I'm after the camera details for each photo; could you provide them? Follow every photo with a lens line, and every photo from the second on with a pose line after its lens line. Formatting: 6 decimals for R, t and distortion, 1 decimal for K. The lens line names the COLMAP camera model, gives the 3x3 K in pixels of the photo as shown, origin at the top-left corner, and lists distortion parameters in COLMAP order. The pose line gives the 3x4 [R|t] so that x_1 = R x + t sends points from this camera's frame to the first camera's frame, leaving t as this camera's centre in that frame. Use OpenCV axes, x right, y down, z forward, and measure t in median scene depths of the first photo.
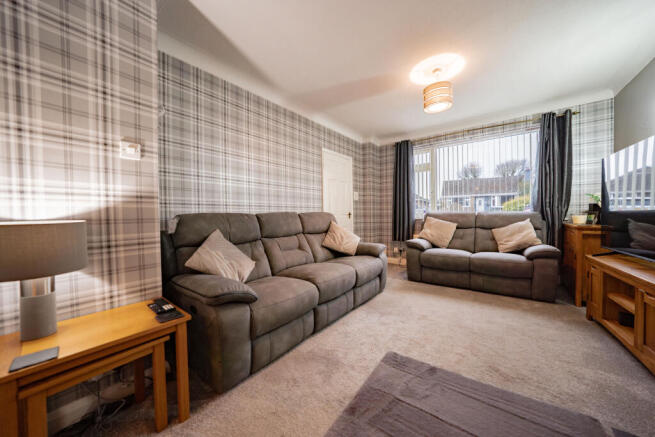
lens RADIAL K [[225.8, 0, 327.5], [0, 225.8, 218.5], [0, 0, 1]] dist [-0.025582, 0.000269]
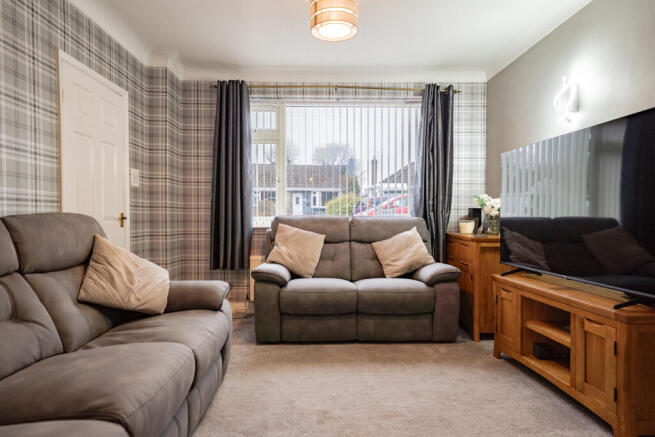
lens RADIAL K [[399.1, 0, 333.0], [0, 399.1, 217.5], [0, 0, 1]] dist [0.015314, 0.001459]
pose [[0.773412, 0.010203, 0.633821, -0.110463], [-0.000186, 0.999874, -0.015868, -0.009173], [-0.633903, 0.012155, 0.773317, 0.168802]]
